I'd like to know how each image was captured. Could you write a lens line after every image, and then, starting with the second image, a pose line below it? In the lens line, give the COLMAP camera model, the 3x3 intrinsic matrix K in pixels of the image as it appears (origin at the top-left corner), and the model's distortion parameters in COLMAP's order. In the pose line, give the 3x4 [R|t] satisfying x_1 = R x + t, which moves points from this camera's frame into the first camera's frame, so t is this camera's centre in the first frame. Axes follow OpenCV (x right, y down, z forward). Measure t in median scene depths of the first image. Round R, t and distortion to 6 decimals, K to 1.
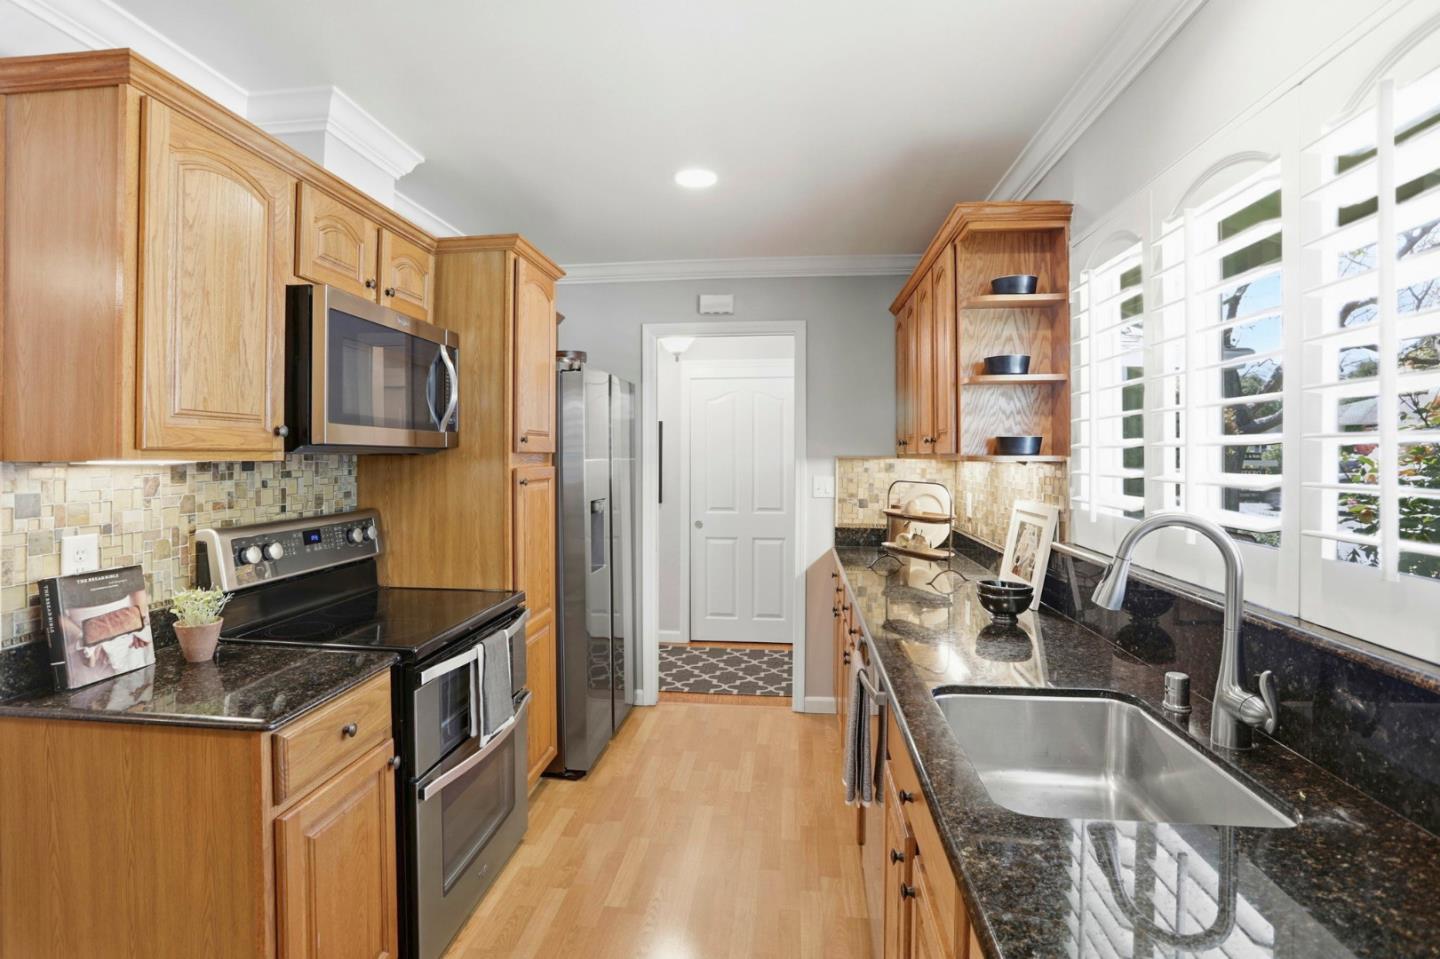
lens RADIAL K [[706.4, 0, 712.3], [0, 706.4, 455.6], [0, 0, 1]] dist [-0.050436, 0.013031]
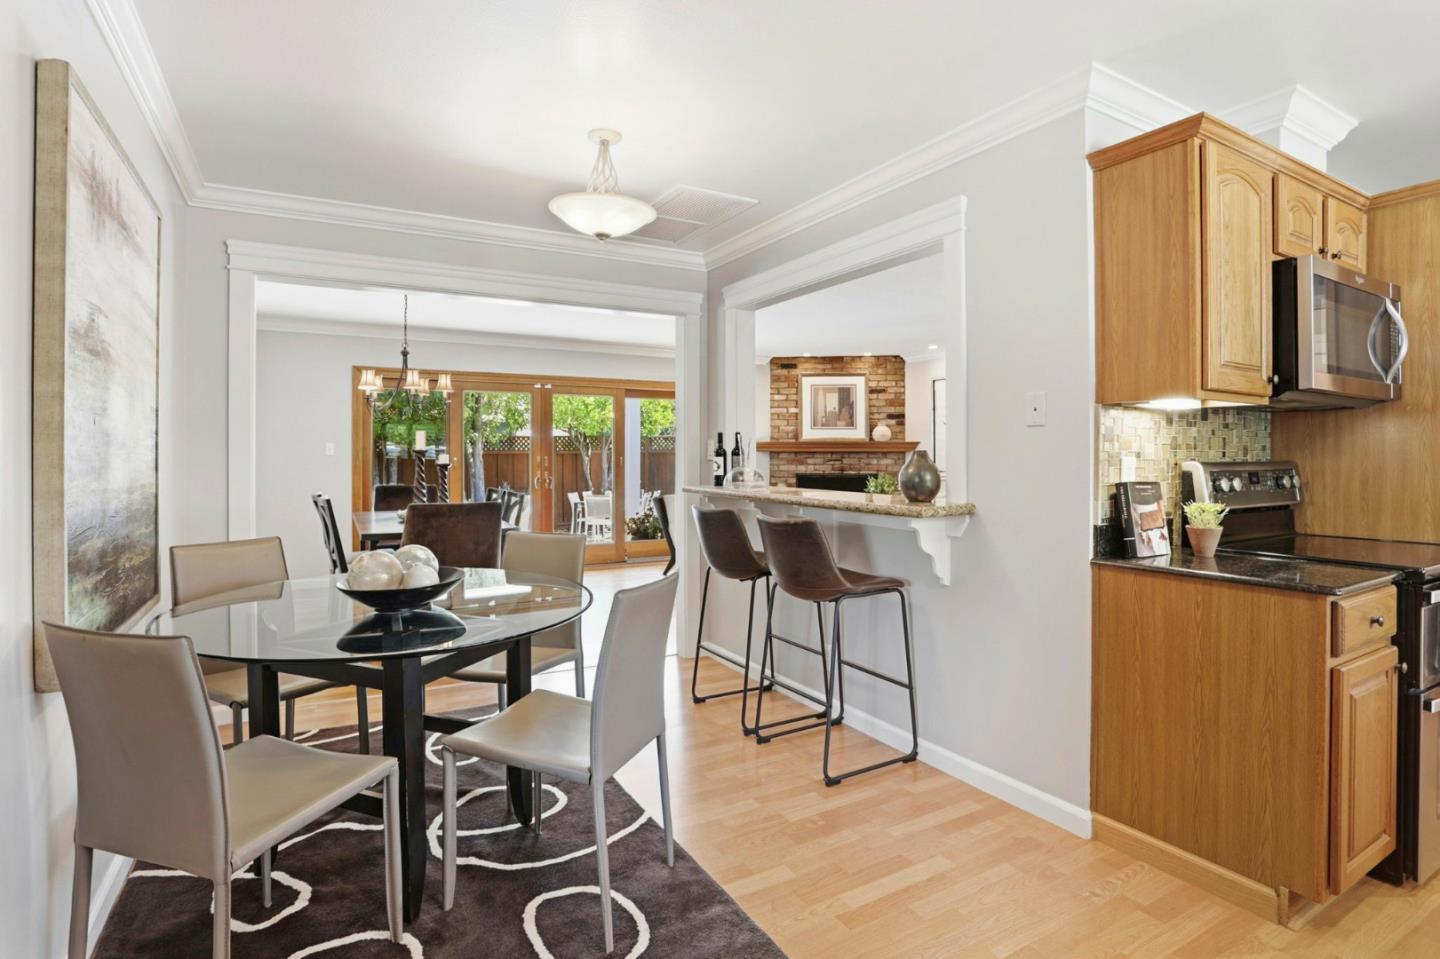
lens RADIAL K [[706.4, 0, 693.2], [0, 706.4, 458.3], [0, 0, 1]] dist [-0.050436, 0.013031]
pose [[0.577967, 0.002836, -0.816055, -0.175558], [-0.003032, 0.999995, 0.001328, 0.083686], [0.816055, 0.001707, 0.577972, -0.431409]]
